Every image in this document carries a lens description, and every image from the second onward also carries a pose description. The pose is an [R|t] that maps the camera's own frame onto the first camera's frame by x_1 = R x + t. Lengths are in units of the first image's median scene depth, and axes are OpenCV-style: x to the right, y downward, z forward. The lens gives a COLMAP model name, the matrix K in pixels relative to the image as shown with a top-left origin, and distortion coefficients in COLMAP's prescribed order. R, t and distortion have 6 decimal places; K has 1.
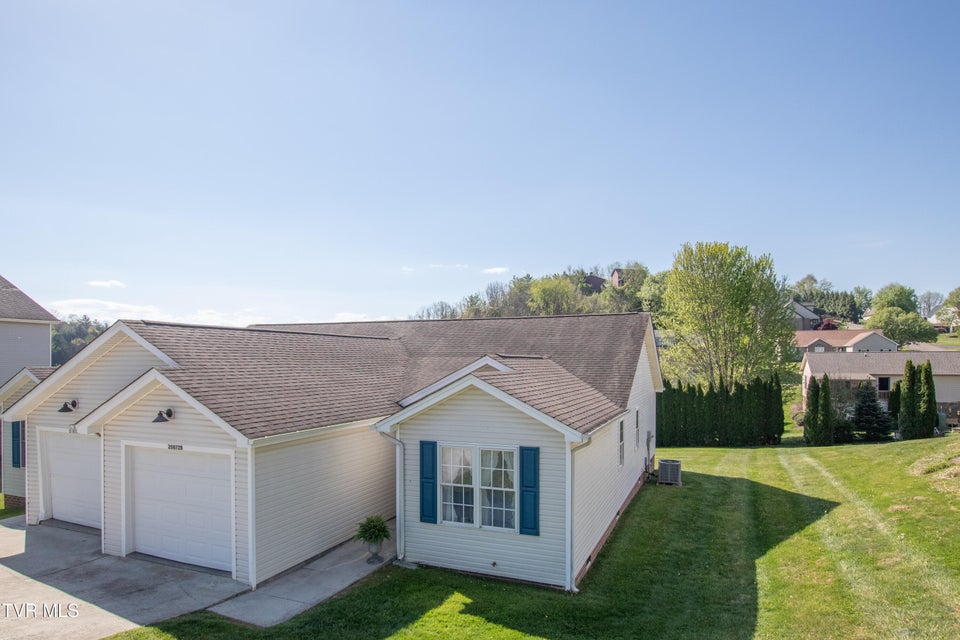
lens RADIAL K [[535.2, 0, 493.2], [0, 535.2, 356.4], [0, 0, 1]] dist [-0.021606, 0.003602]
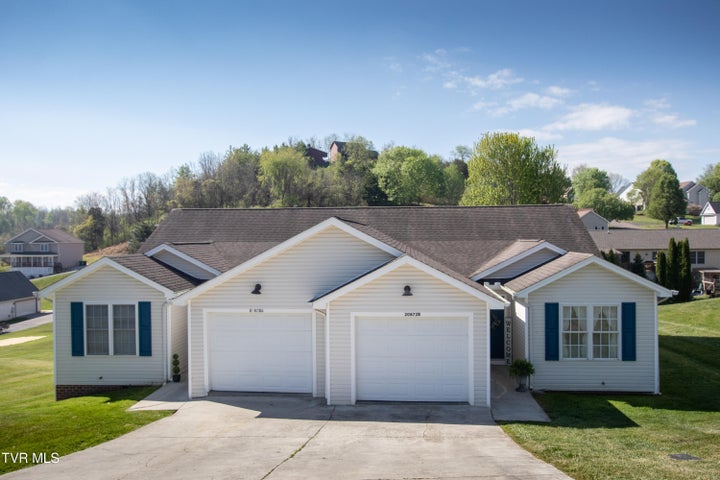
lens RADIAL K [[589.1, 0, 354.5], [0, 589.1, 236.2], [0, 0, 1]] dist [-0.002135, 0.029524]
pose [[0.954272, -0.007719, 0.298839, -0.247394], [0.006074, 0.999961, 0.006432, -0.007355], [-0.298876, -0.004322, 0.954282, -0.076585]]
